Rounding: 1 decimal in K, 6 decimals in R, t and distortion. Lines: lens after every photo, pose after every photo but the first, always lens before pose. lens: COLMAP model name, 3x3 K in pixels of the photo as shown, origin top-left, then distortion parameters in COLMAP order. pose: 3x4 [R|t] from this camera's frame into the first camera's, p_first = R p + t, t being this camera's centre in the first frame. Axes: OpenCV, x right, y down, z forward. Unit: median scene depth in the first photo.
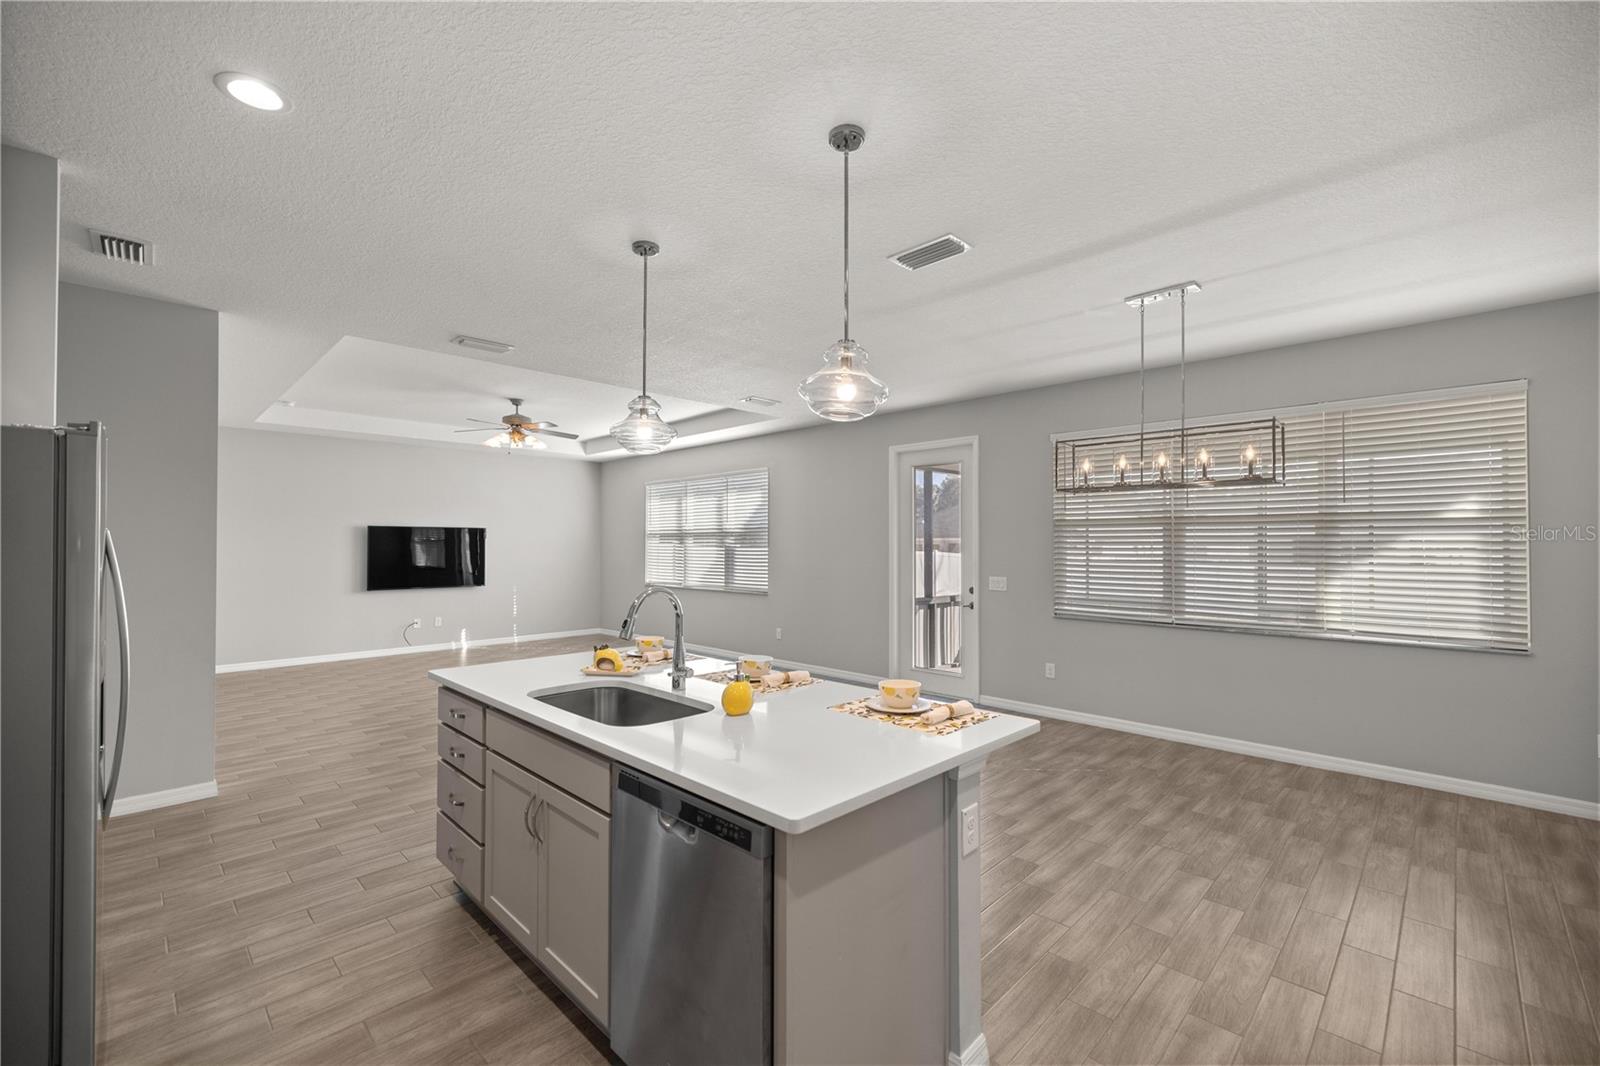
lens RADIAL K [[672.3, 0, 803.9], [0, 672.3, 537.9], [0, 0, 1]] dist [0.001775, 0.000065]
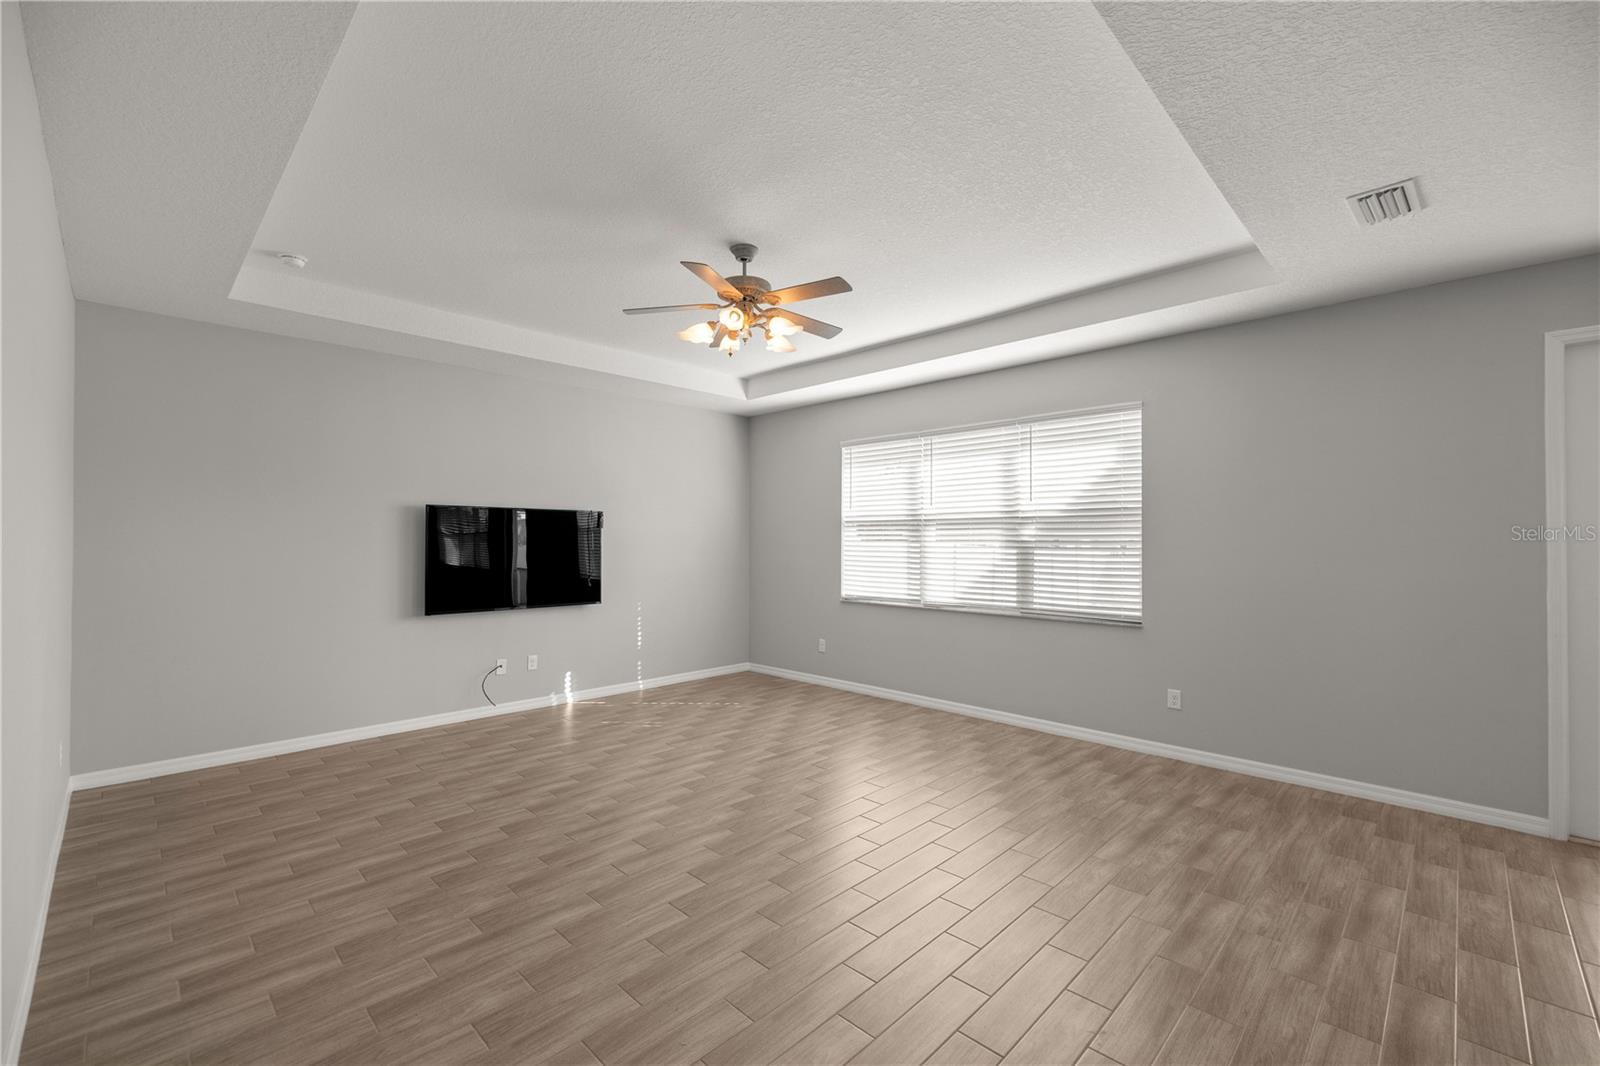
lens RADIAL K [[672.3, 0, 793.3], [0, 672.3, 535.1], [0, 0, 1]] dist [0.001775, 0.000065]
pose [[0.999936, 0.000967, -0.011281, -0.330513], [-0.000933, 0.999995, 0.002988, 0.005893], [0.011284, -0.002977, 0.999932, 0.428797]]
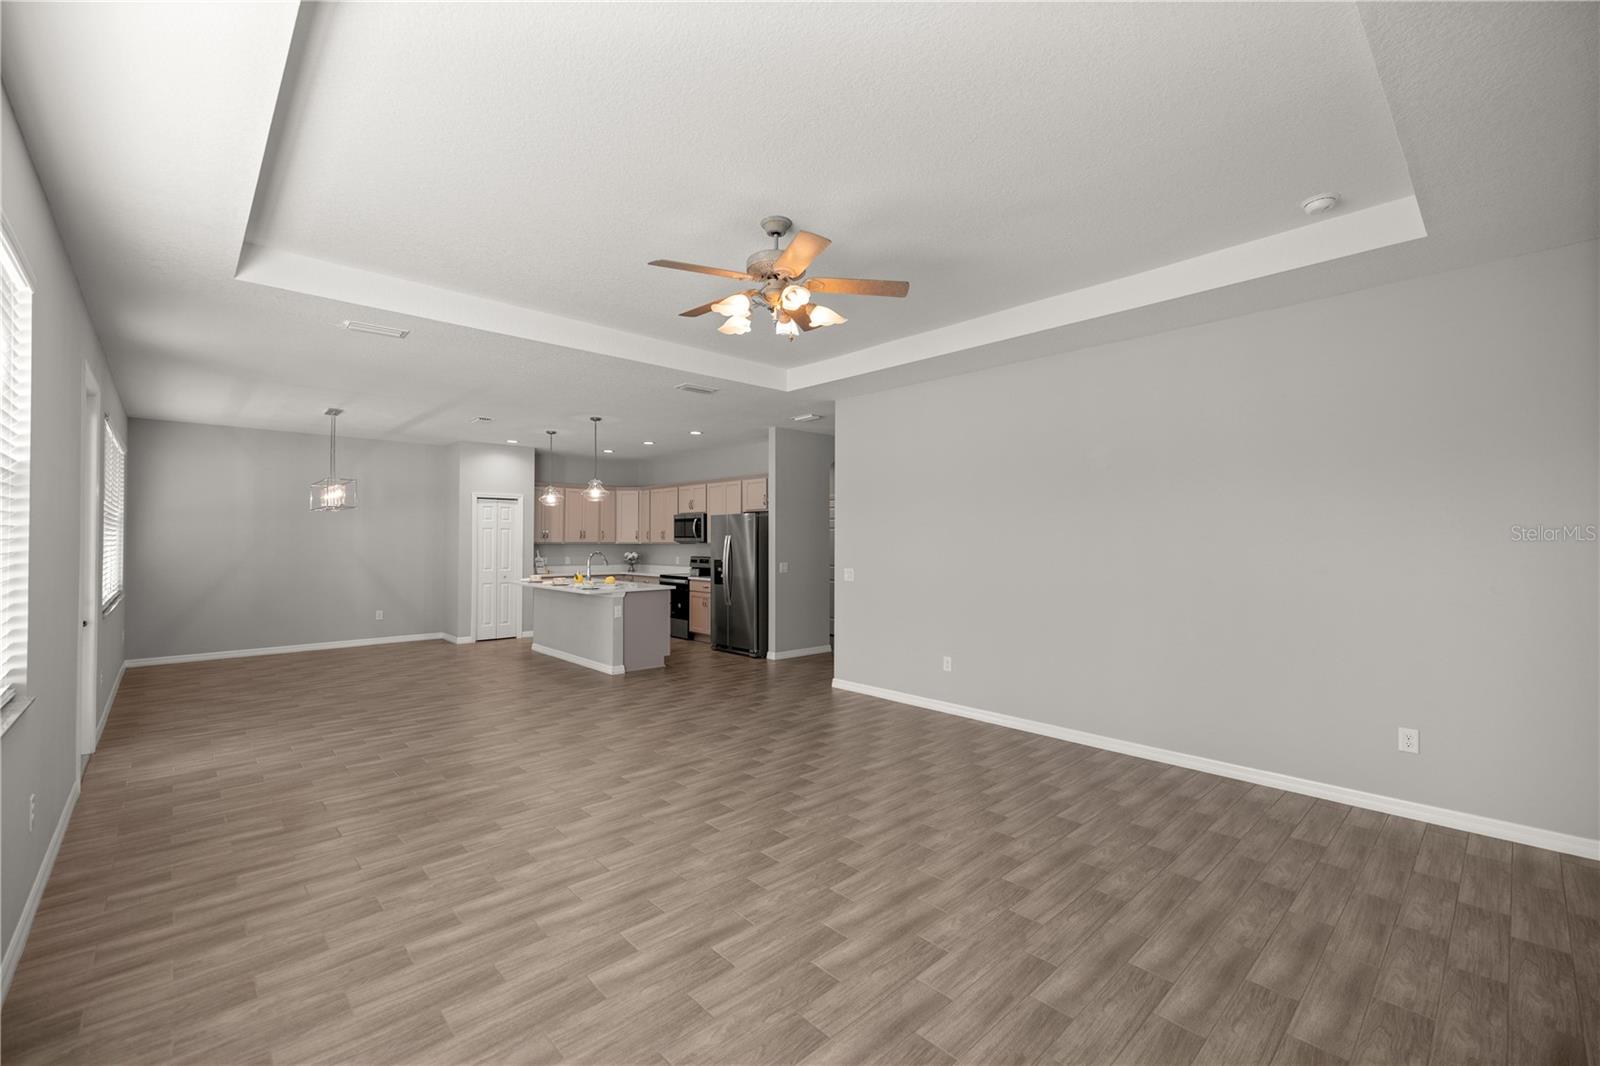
lens RADIAL K [[672.3, 0, 798.1], [0, 672.3, 530.1], [0, 0, 1]] dist [0.001775, 0.000065]
pose [[-0.998891, -0.002894, 0.046996, -0.398144], [-0.004131, 0.999647, -0.026249, 0.014381], [-0.046903, -0.026414, -0.998550, 1.242844]]
